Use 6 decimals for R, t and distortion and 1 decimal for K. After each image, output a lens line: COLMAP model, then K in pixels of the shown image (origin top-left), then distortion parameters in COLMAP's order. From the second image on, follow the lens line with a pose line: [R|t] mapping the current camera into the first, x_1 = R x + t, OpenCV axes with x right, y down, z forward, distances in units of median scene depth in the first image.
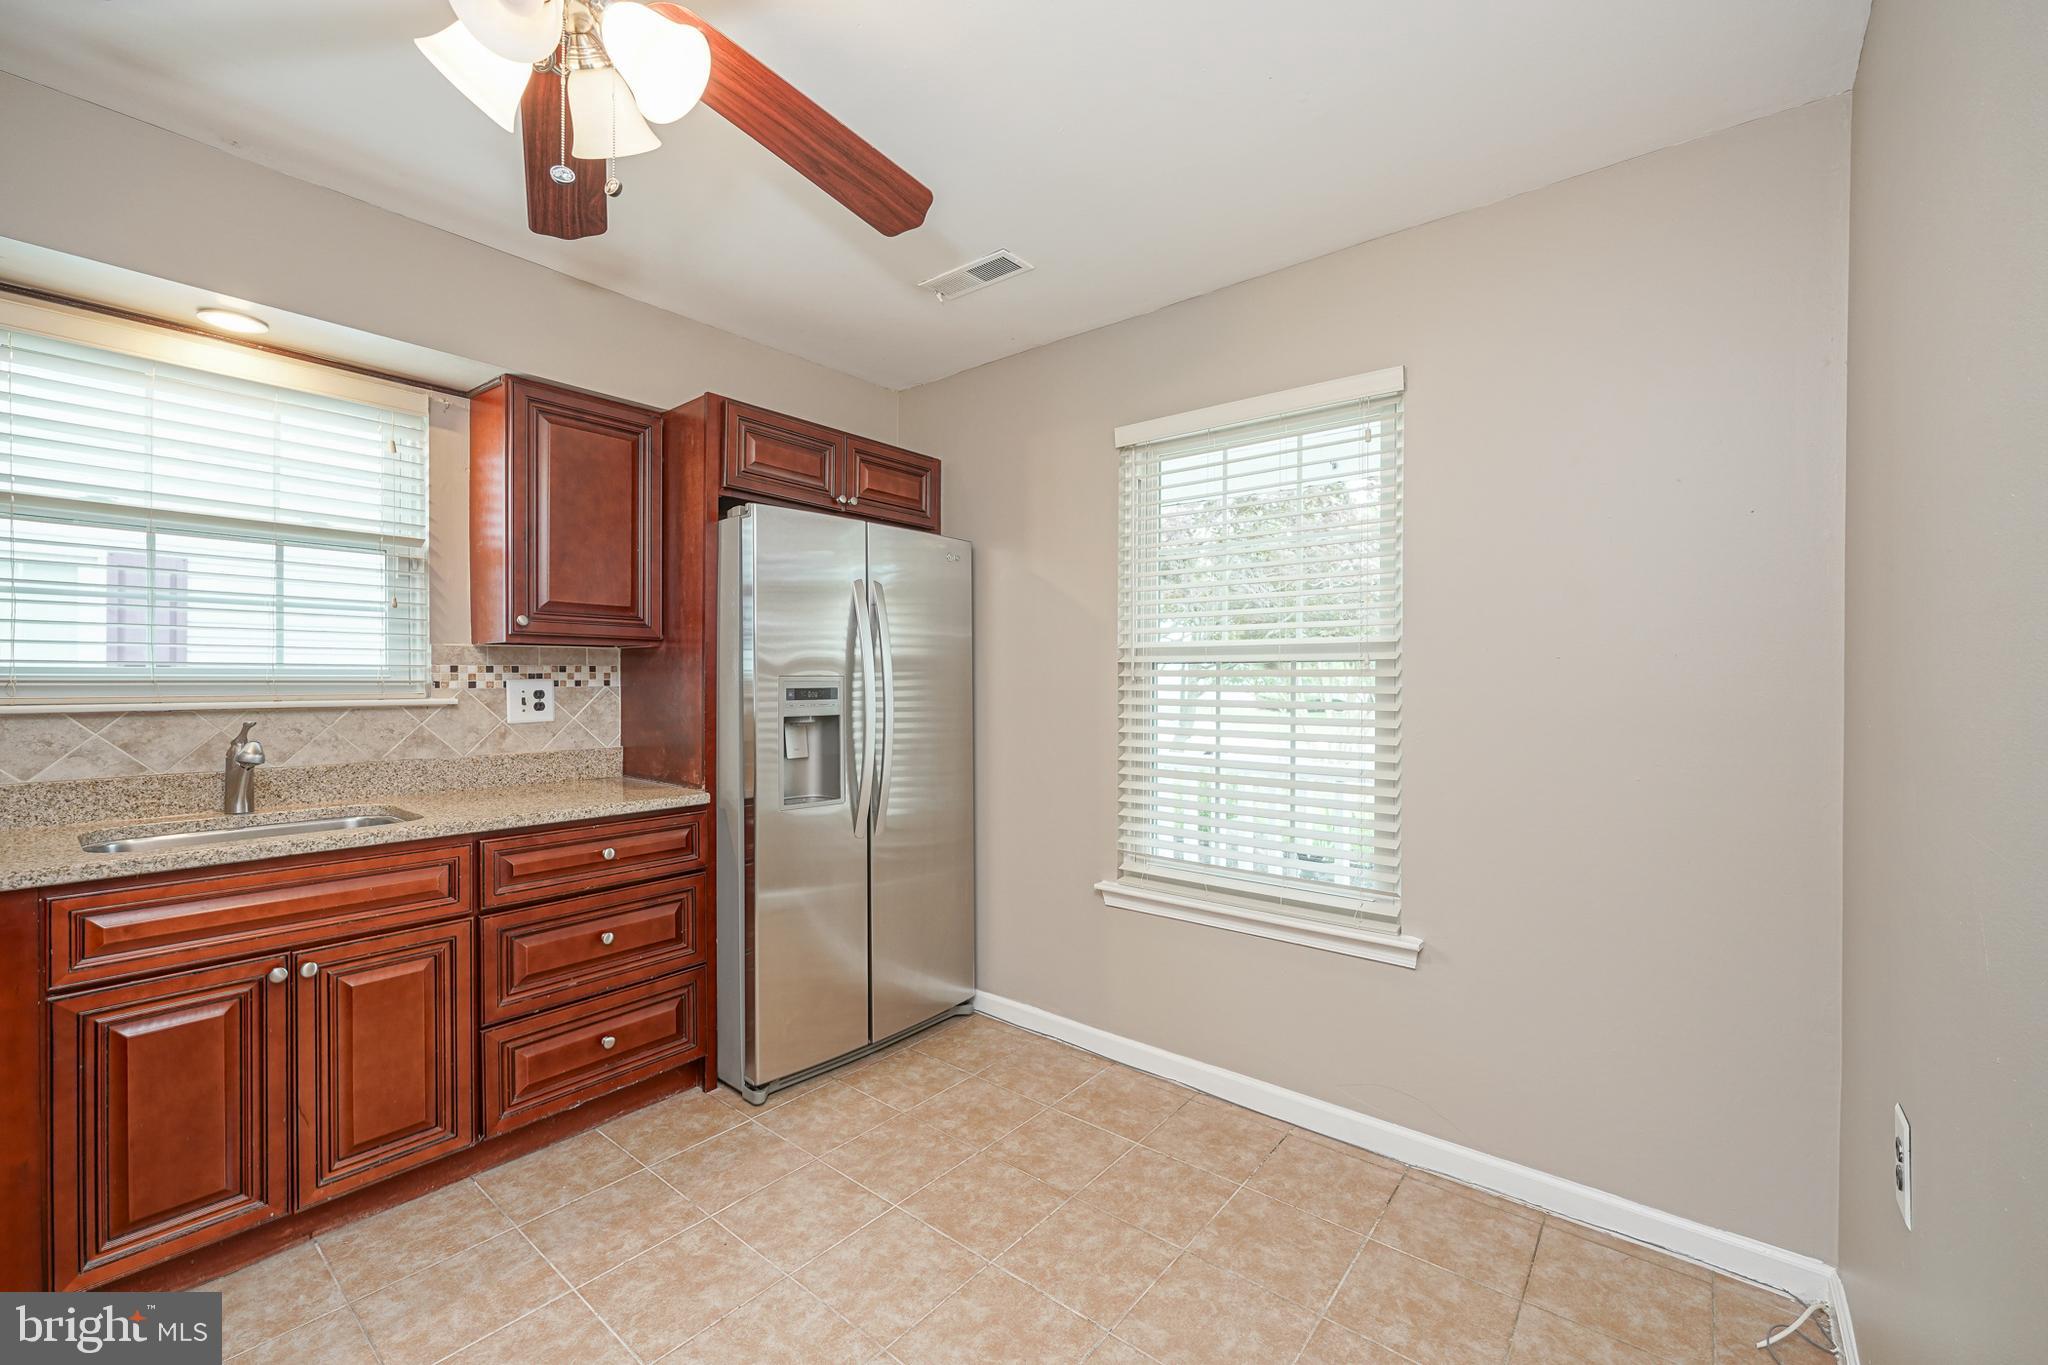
lens RADIAL K [[833.6, 0, 1024.3], [0, 833.6, 683.0], [0, 0, 1]] dist [-0.001683, 0.000079]
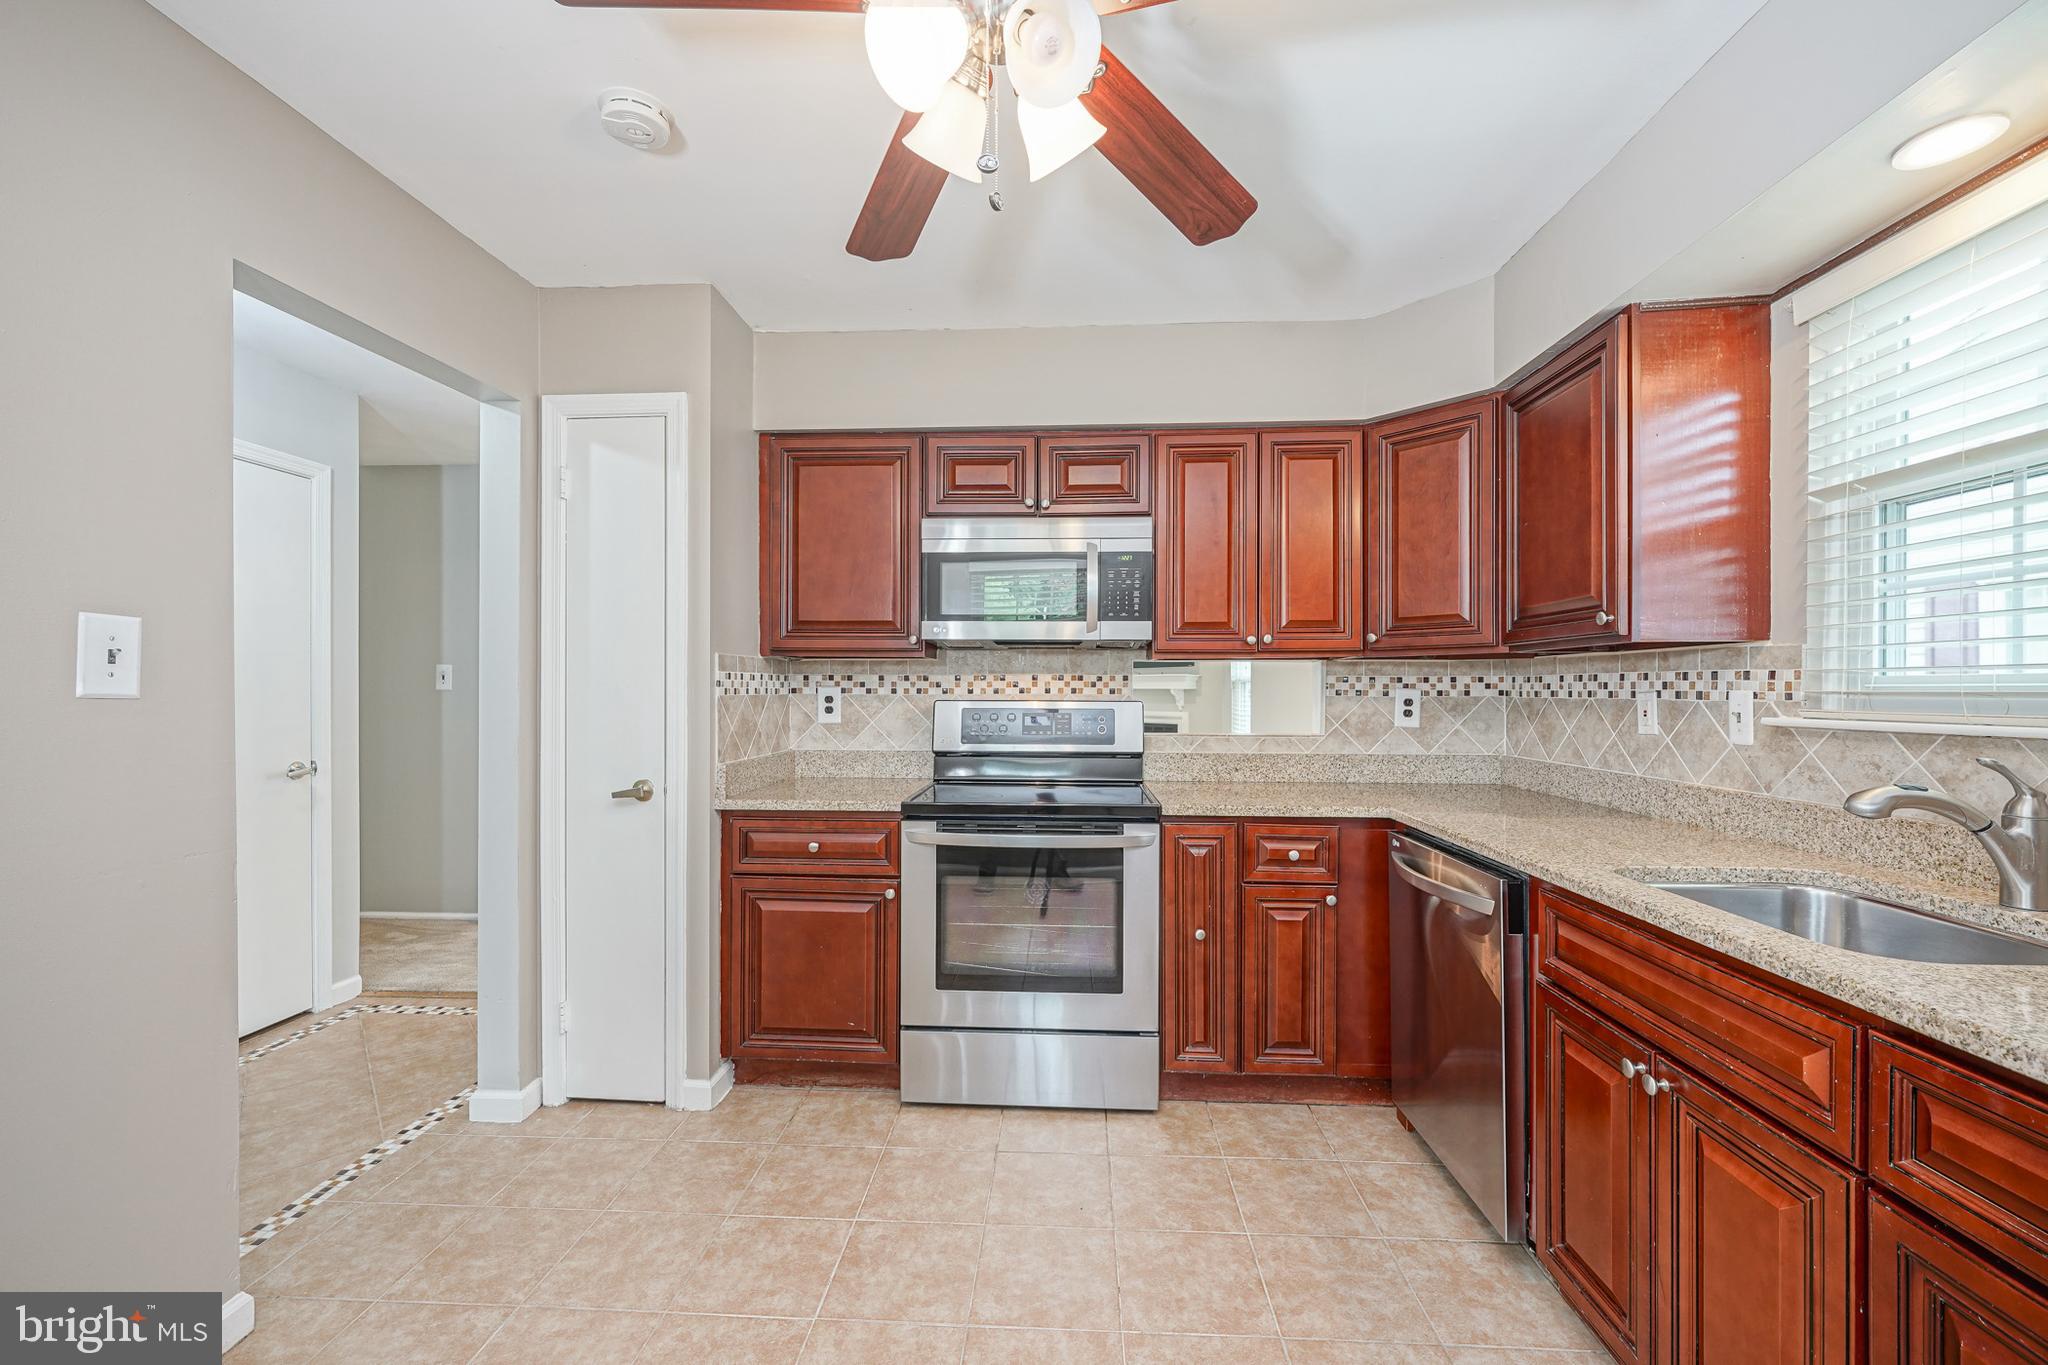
lens RADIAL K [[833.6, 0, 1027.2], [0, 833.6, 686.6], [0, 0, 1]] dist [-0.001683, 0.000079]
pose [[-0.815044, -0.005603, -0.579372, 0.011978], [-0.006024, 0.999981, -0.001197, -0.002071], [0.579367, 0.002515, -0.815063, 0.924440]]
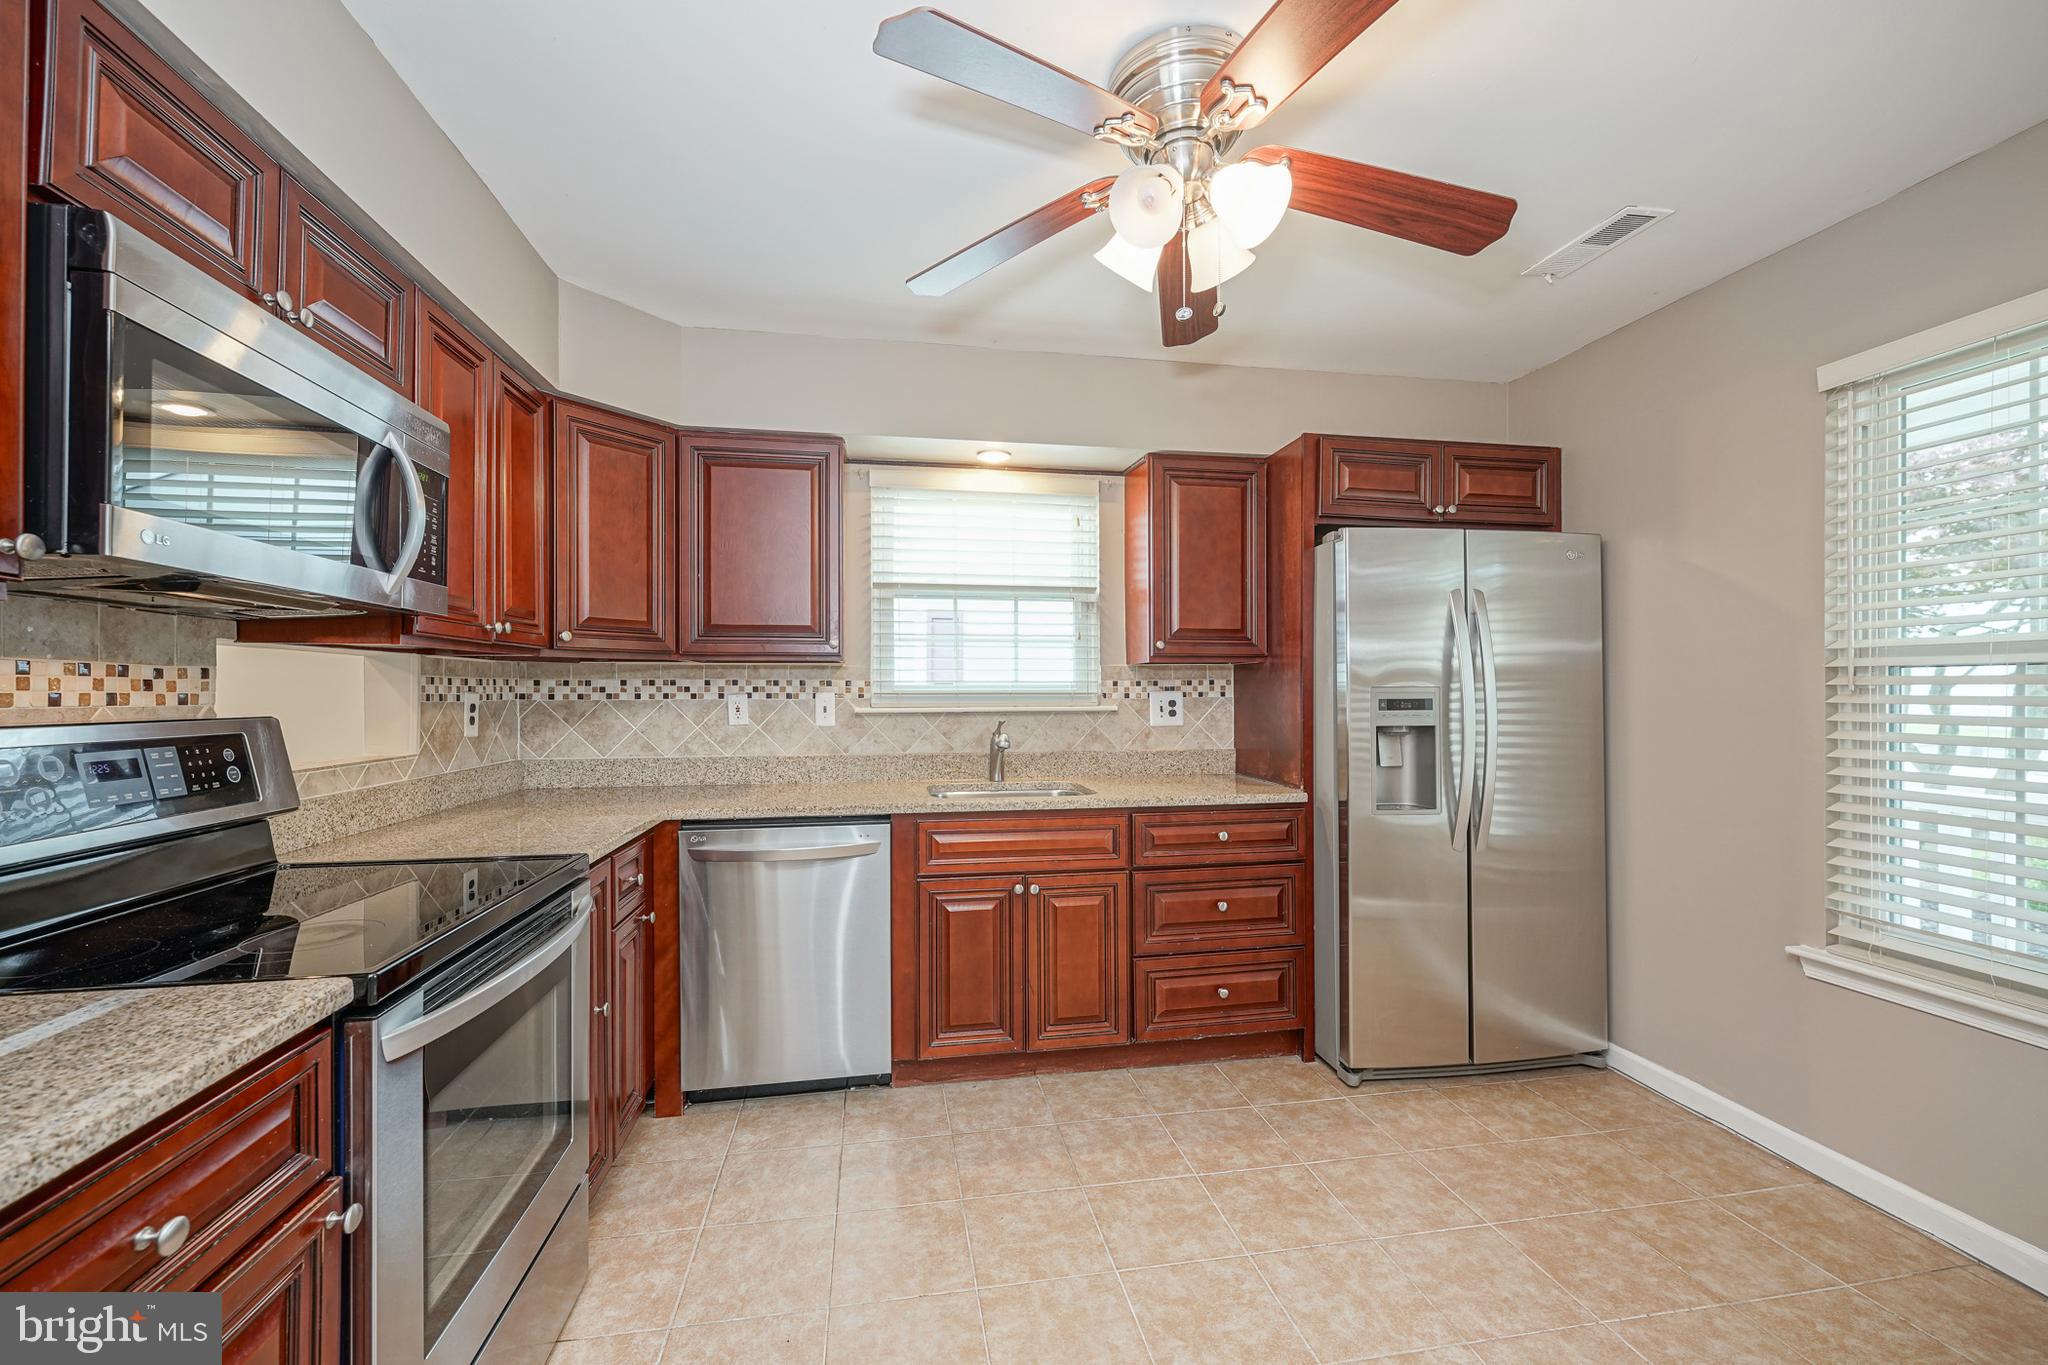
lens RADIAL K [[833.6, 0, 1020.0], [0, 833.6, 687.2], [0, 0, 1]] dist [-0.001683, 0.000079]
pose [[0.757302, -0.006441, -0.653033, 0.061862], [0.001258, 0.999964, -0.008405, -0.000276], [0.653064, 0.005544, 0.757283, -0.096542]]
